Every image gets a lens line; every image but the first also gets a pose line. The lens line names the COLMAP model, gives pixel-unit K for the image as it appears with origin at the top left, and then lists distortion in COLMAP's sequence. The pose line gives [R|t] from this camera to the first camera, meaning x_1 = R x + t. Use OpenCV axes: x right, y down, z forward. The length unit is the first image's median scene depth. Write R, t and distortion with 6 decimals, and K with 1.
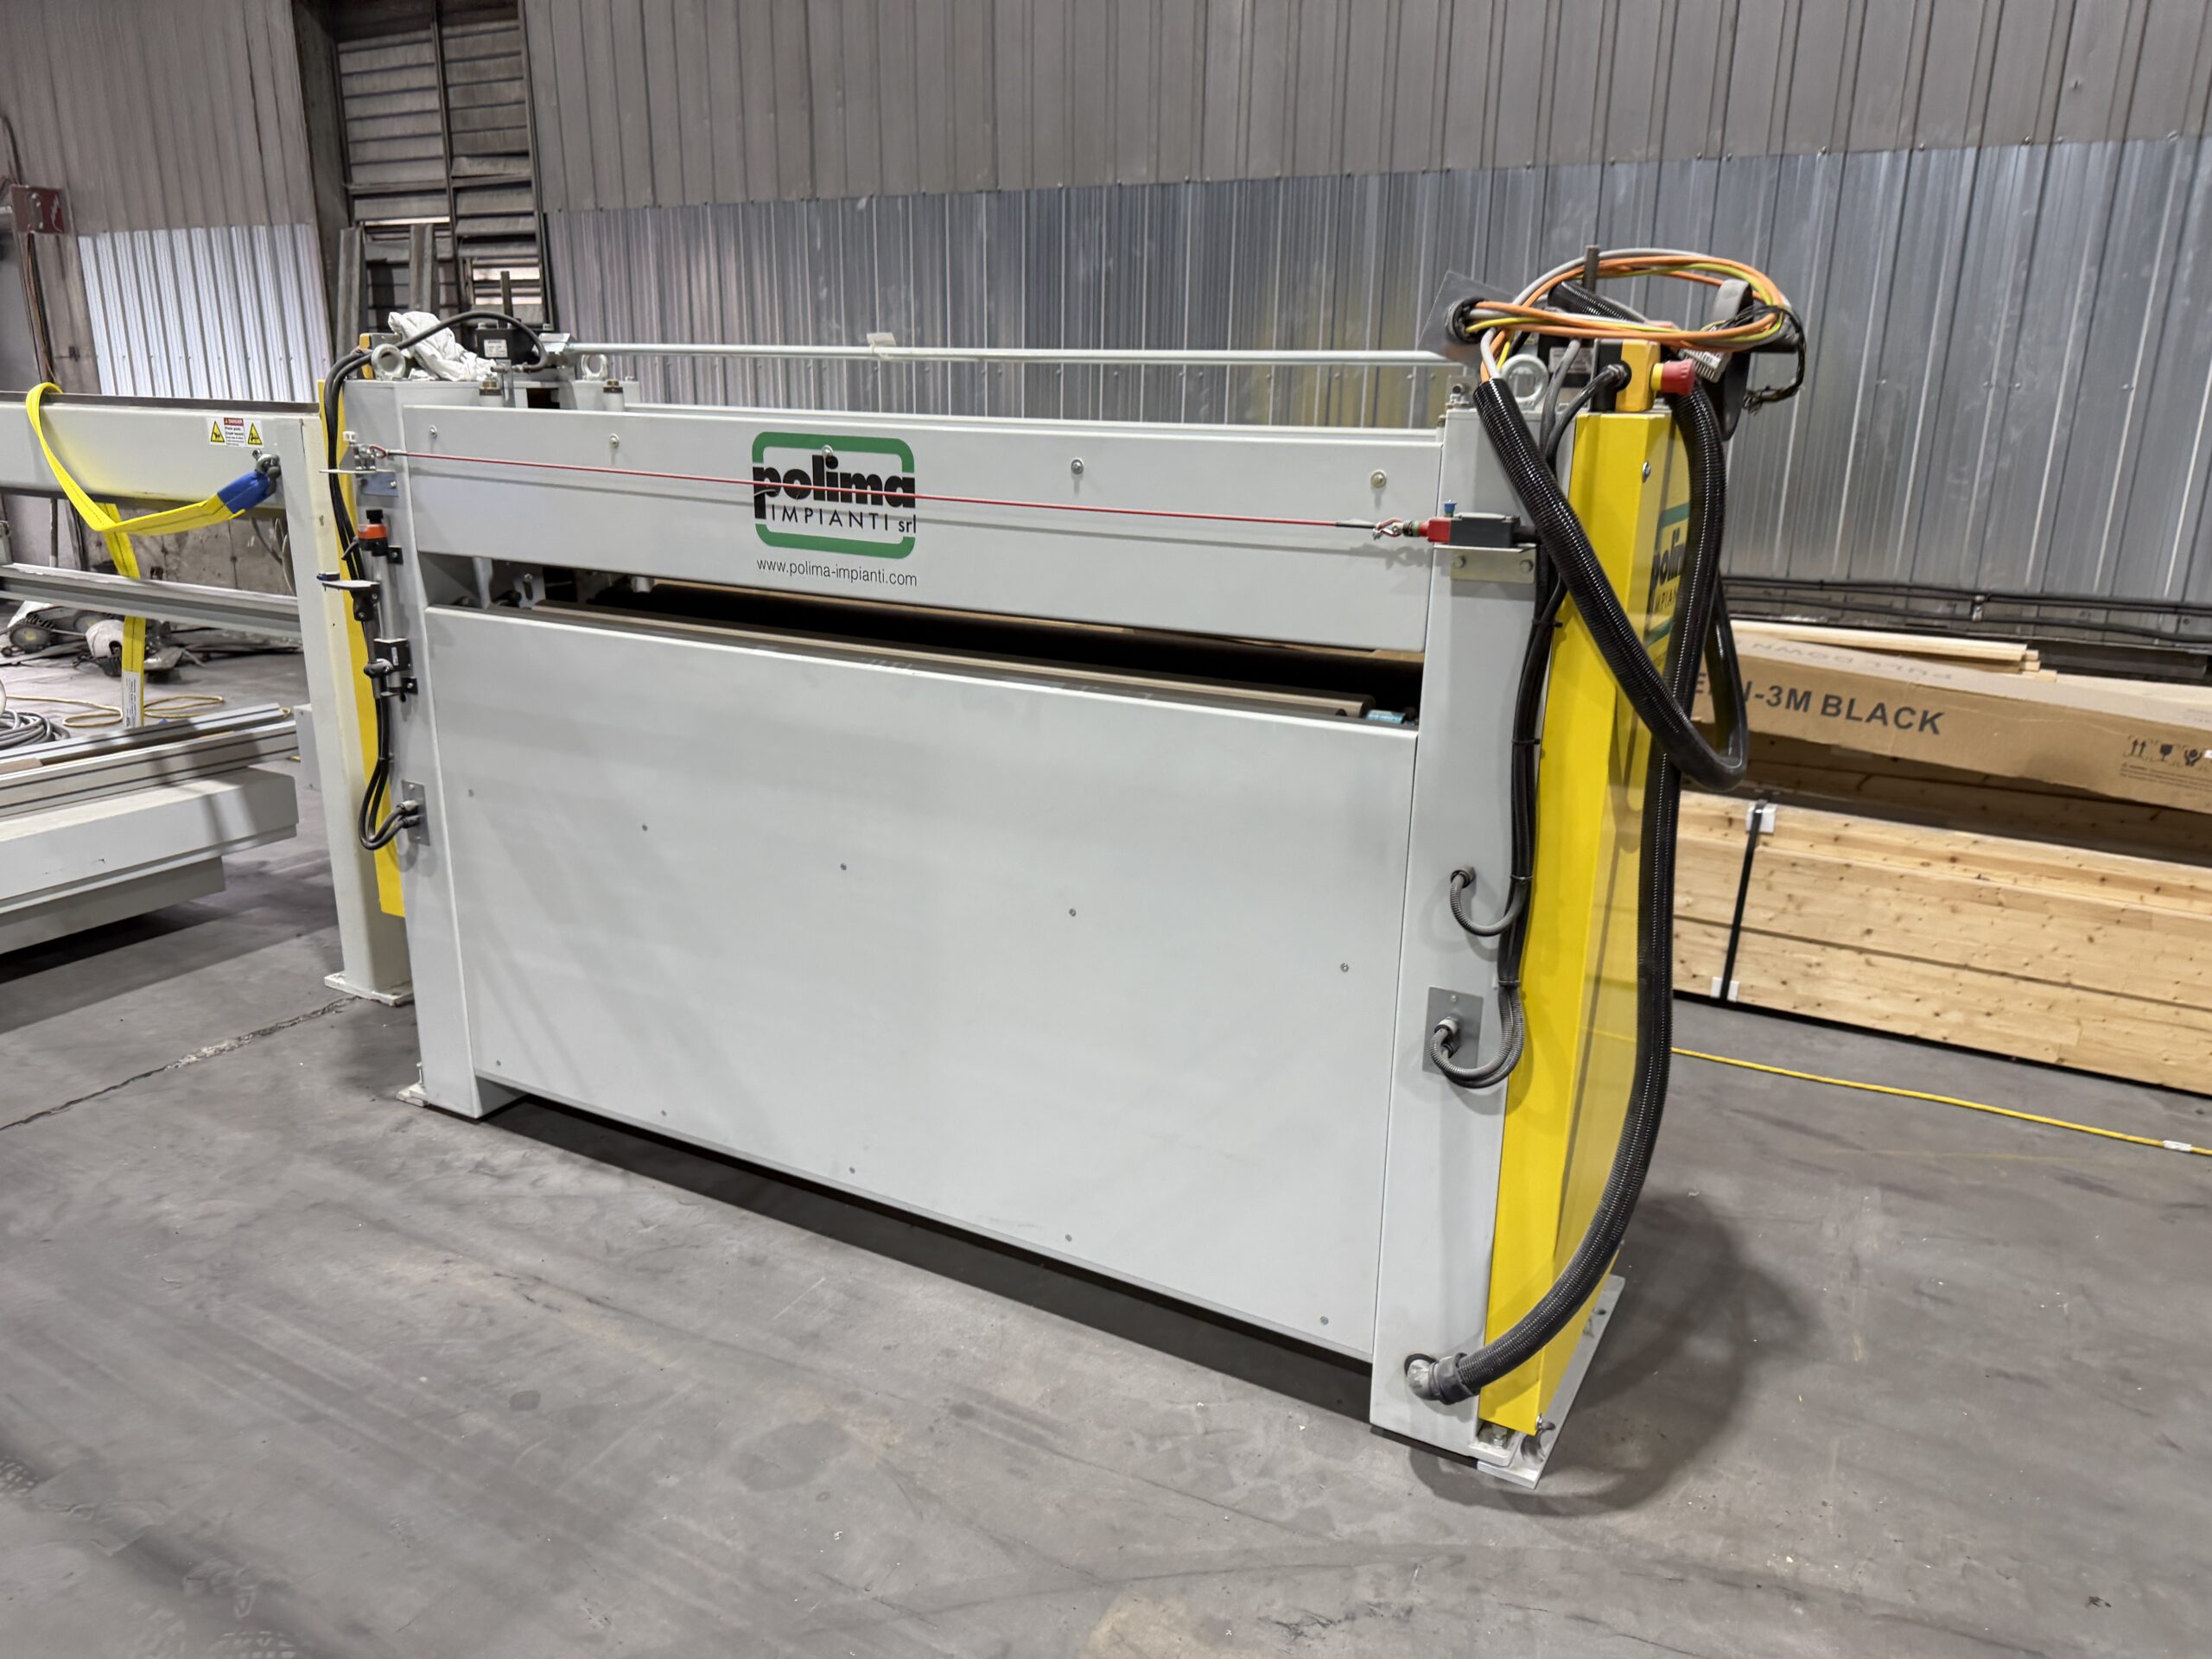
lens RADIAL K [[1596.7, 0, 1111.6], [0, 1596.7, 838.8], [0, 0, 1]] dist [0.013586, -0.006226]
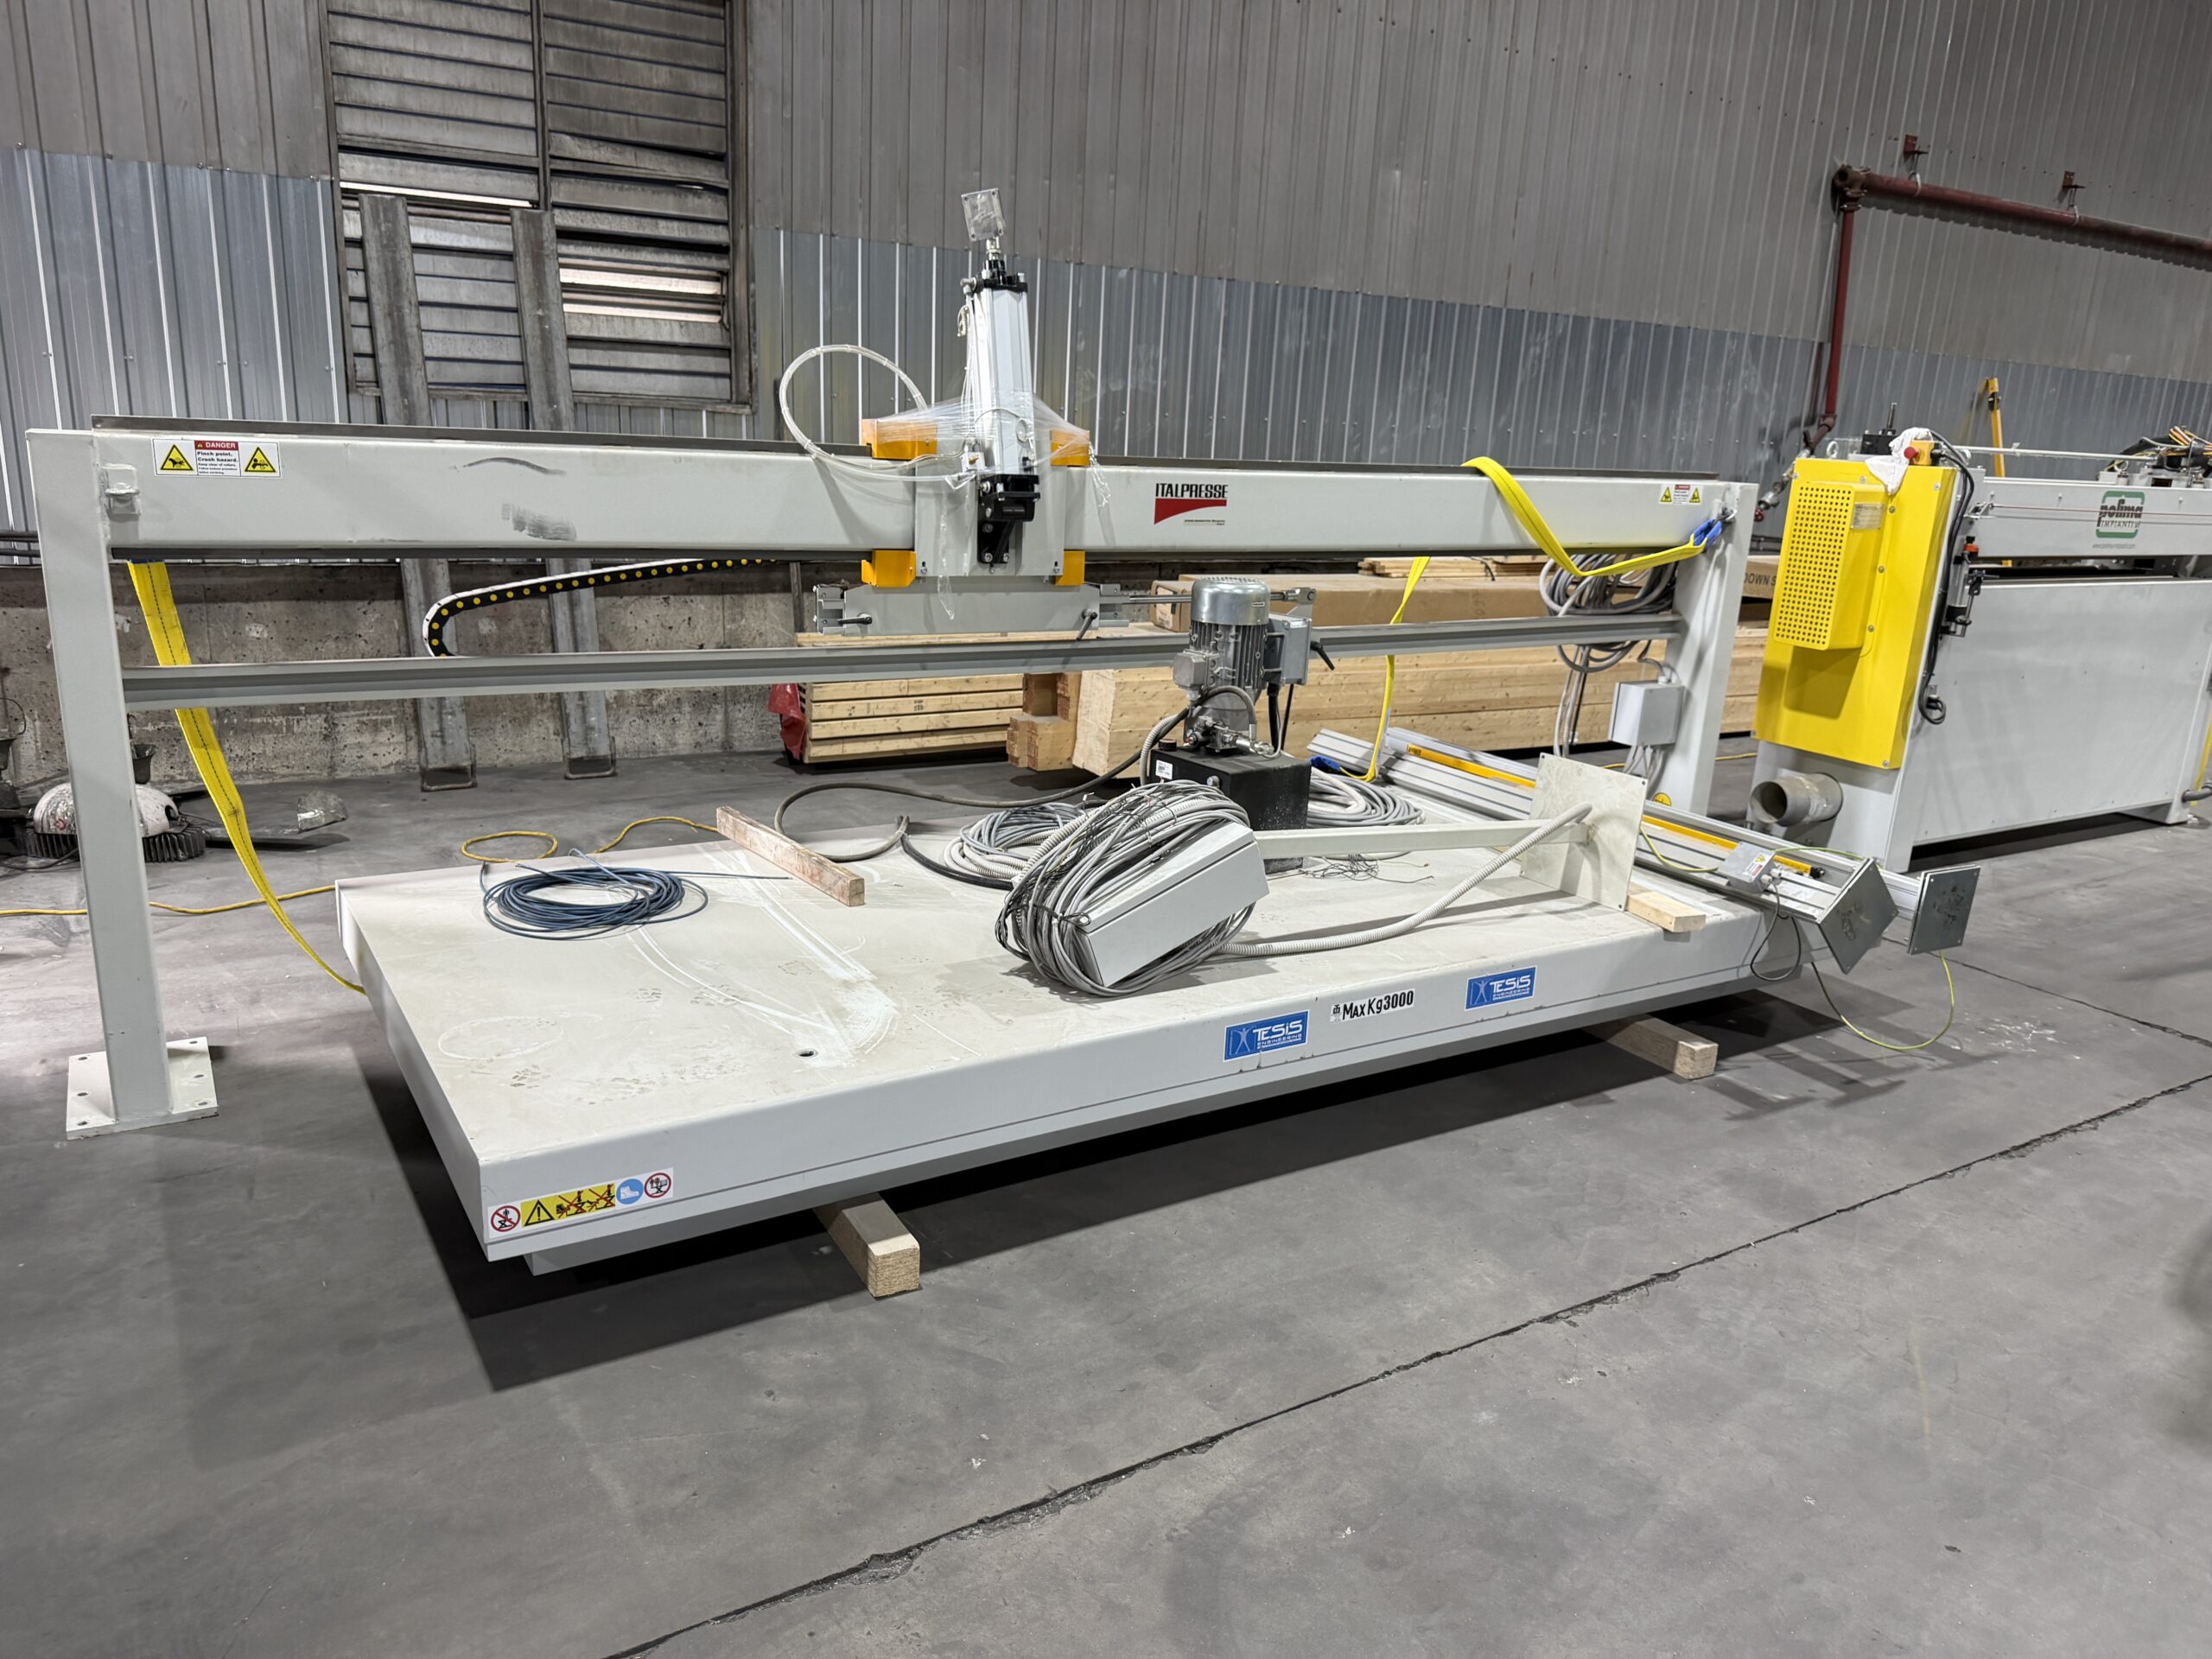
lens RADIAL K [[1596.7, 0, 1122.9], [0, 1596.7, 827.8], [0, 0, 1]] dist [0.013586, -0.006226]
pose [[0.469664, -0.215070, 0.856248, -2.043249], [0.203602, 0.970116, 0.131993, -0.253471], [-0.859047, 0.112342, 0.499417, 0.745226]]
